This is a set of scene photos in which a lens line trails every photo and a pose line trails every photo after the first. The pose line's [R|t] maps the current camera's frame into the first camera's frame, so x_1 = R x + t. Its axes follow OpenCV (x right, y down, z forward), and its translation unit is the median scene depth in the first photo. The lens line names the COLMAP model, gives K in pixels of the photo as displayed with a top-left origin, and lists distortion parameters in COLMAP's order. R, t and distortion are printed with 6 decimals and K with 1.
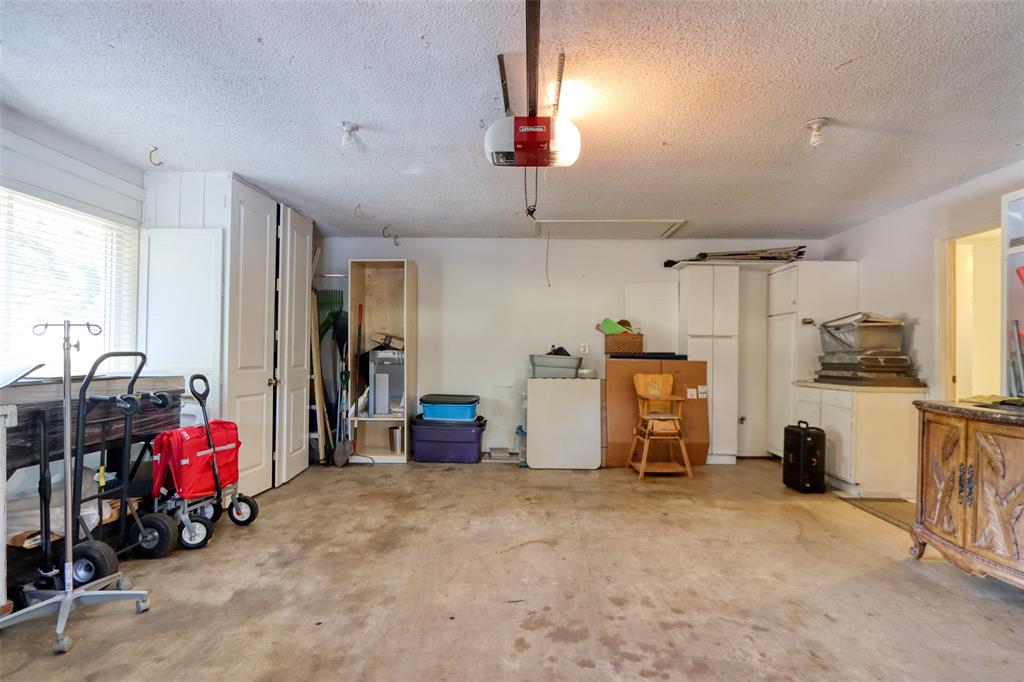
lens RADIAL K [[508.4, 0, 512.2], [0, 508.4, 347.6], [0, 0, 1]] dist [-0.009595, -0.000043]
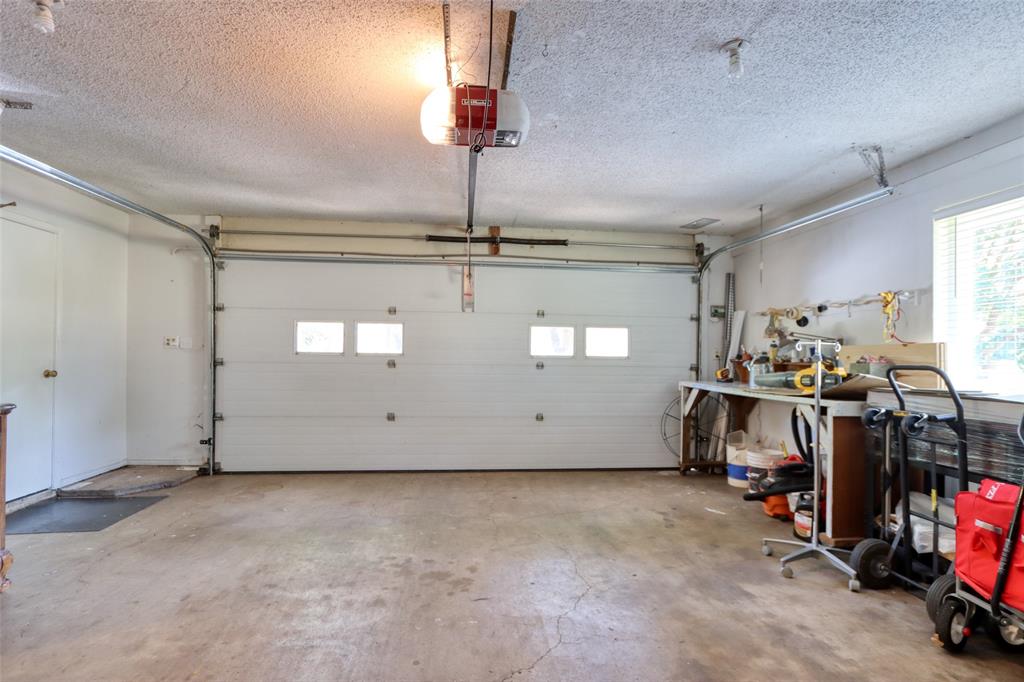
lens RADIAL K [[508.4, 0, 512.7], [0, 508.4, 348.3], [0, 0, 1]] dist [-0.009595, -0.000043]
pose [[-0.991276, -0.024165, -0.129568, 0.090089], [-0.021142, 0.999472, -0.024654, 0.017058], [0.130095, -0.021700, -0.991264, 2.099281]]
